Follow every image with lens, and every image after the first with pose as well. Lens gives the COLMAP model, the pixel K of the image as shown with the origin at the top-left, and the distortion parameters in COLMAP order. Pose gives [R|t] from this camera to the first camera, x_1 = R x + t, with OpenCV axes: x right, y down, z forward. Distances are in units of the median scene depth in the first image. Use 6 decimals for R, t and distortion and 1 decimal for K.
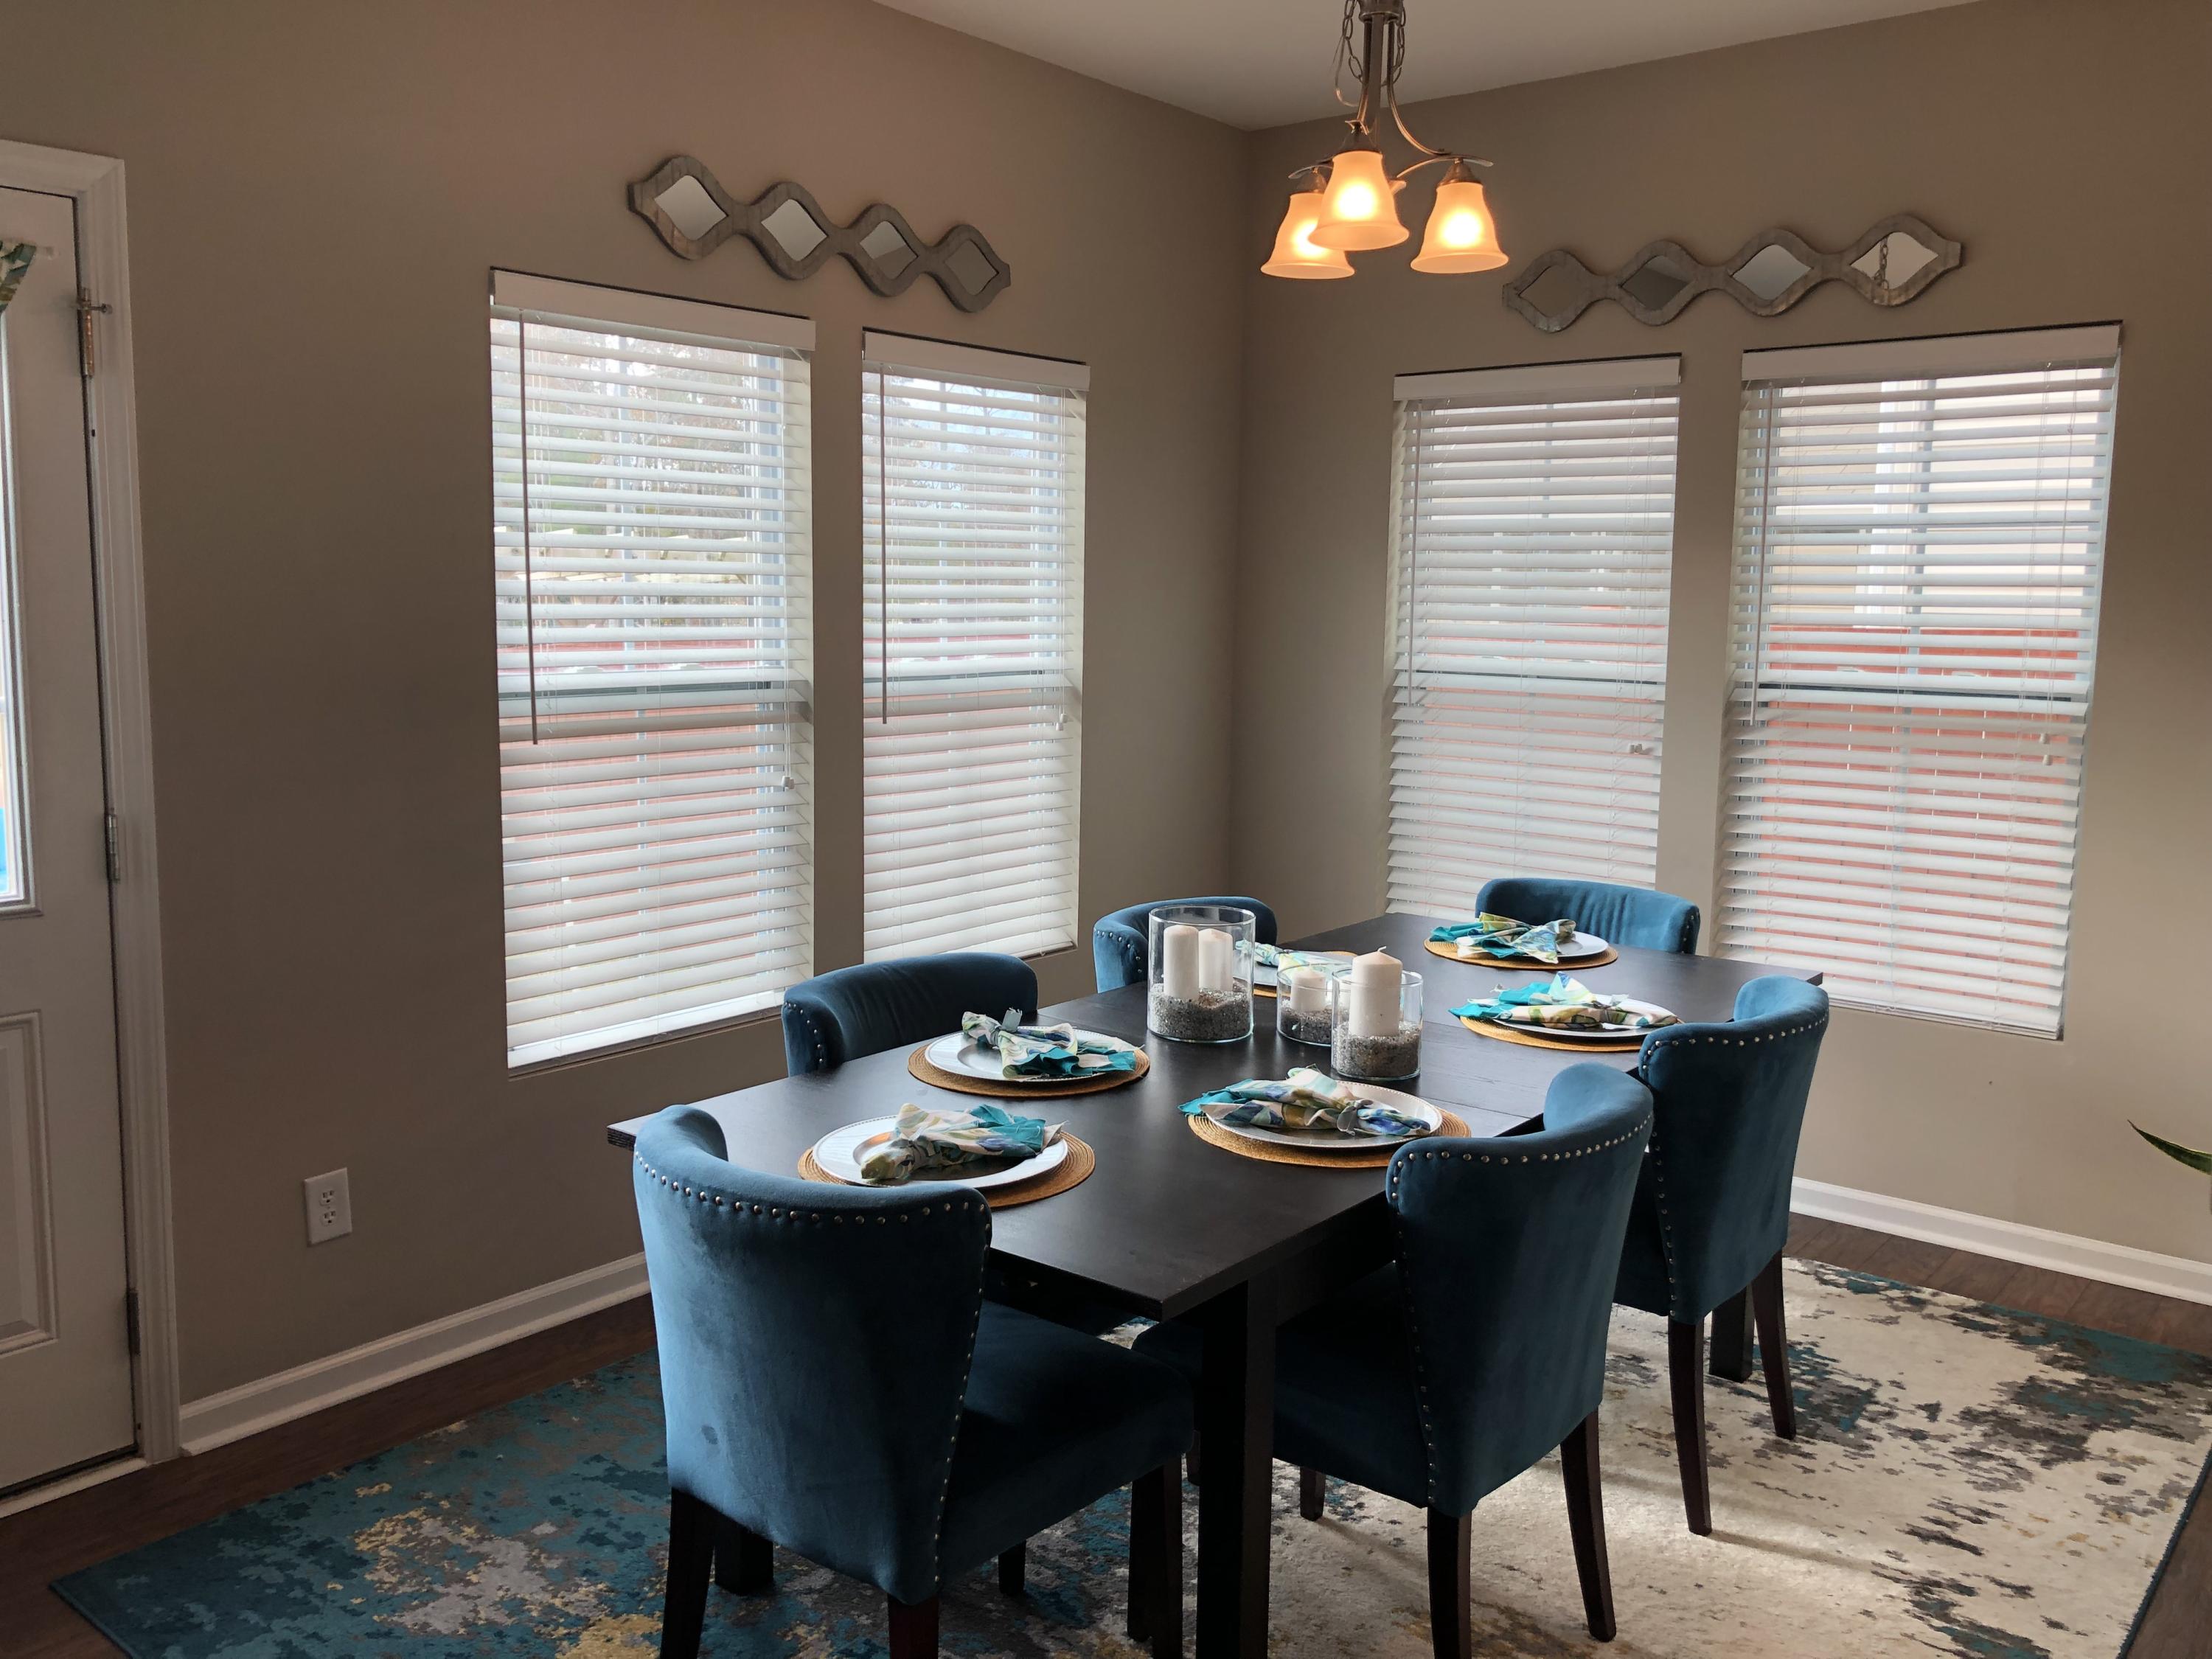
lens RADIAL K [[1821.7, 0, 1101.1], [0, 1821.7, 826.2], [0, 0, 1]] dist [0.034216, -0.034019]
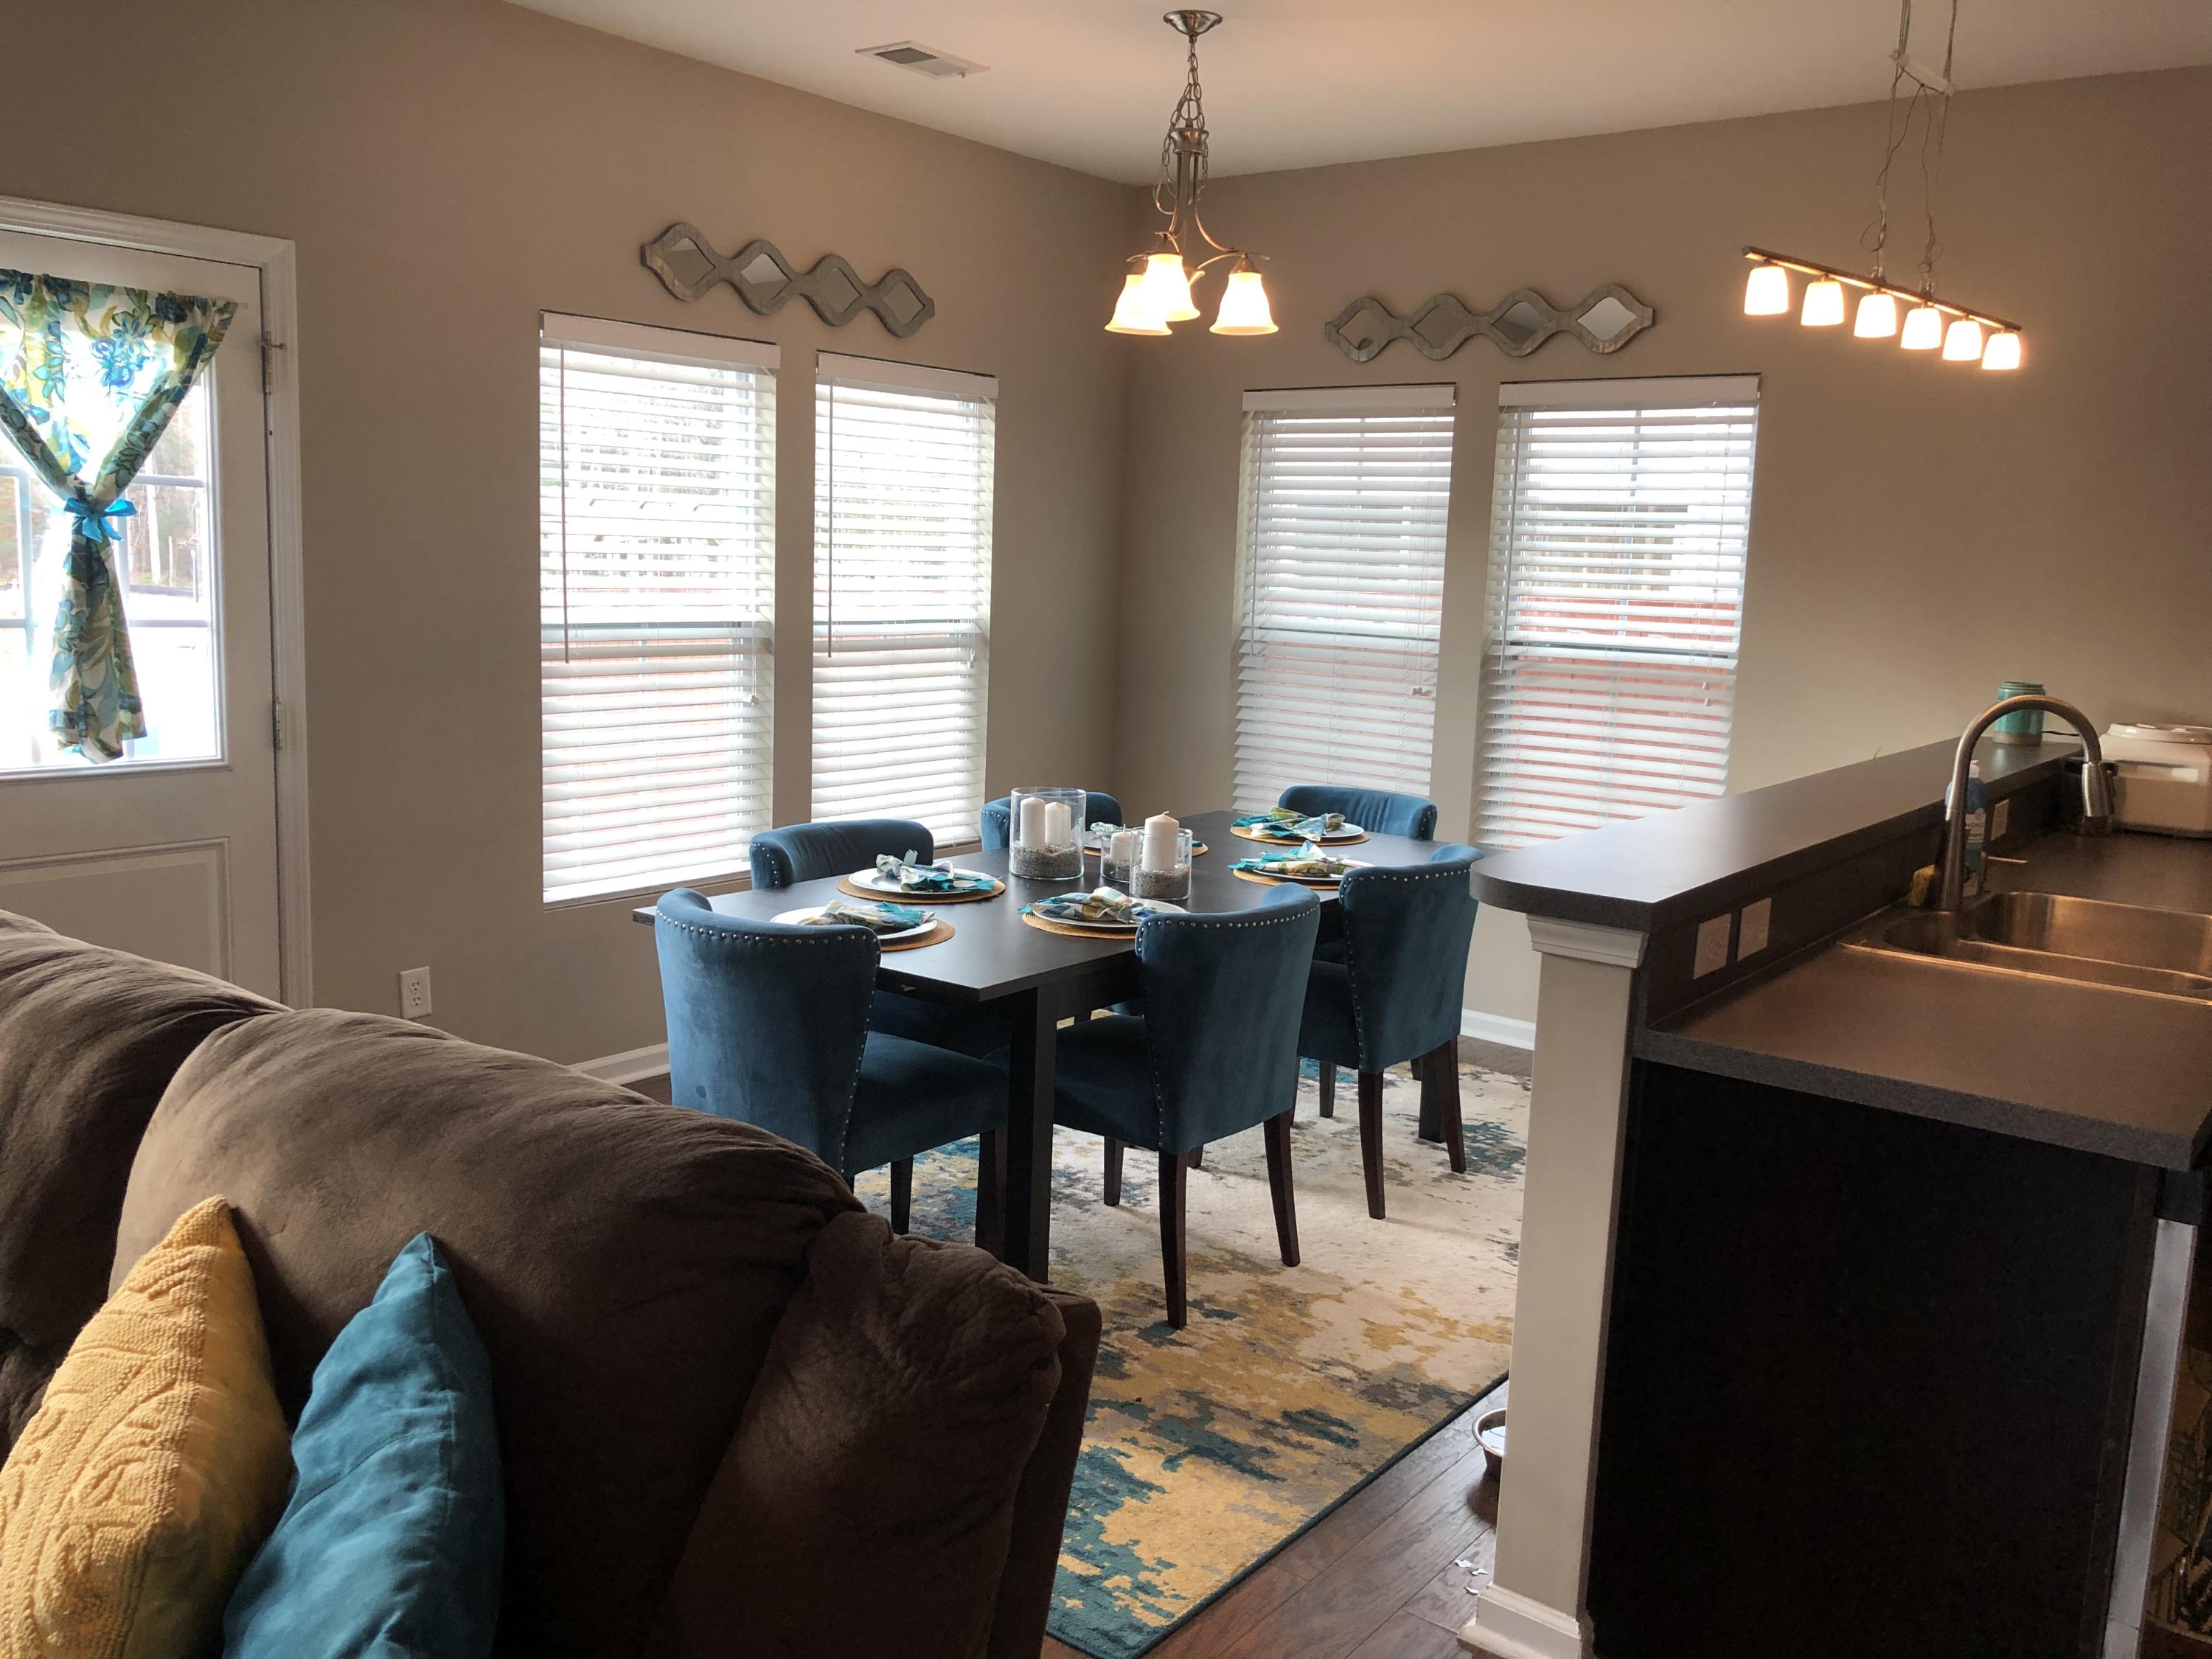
lens RADIAL K [[1821.7, 0, 1101.2], [0, 1821.7, 833.3], [0, 0, 1]] dist [0.034216, -0.034019]
pose [[0.999575, 0.019141, 0.021989, 0.057698], [-0.019669, 0.999517, 0.024062, 0.040654], [-0.021517, -0.024485, 0.999469, -0.362174]]
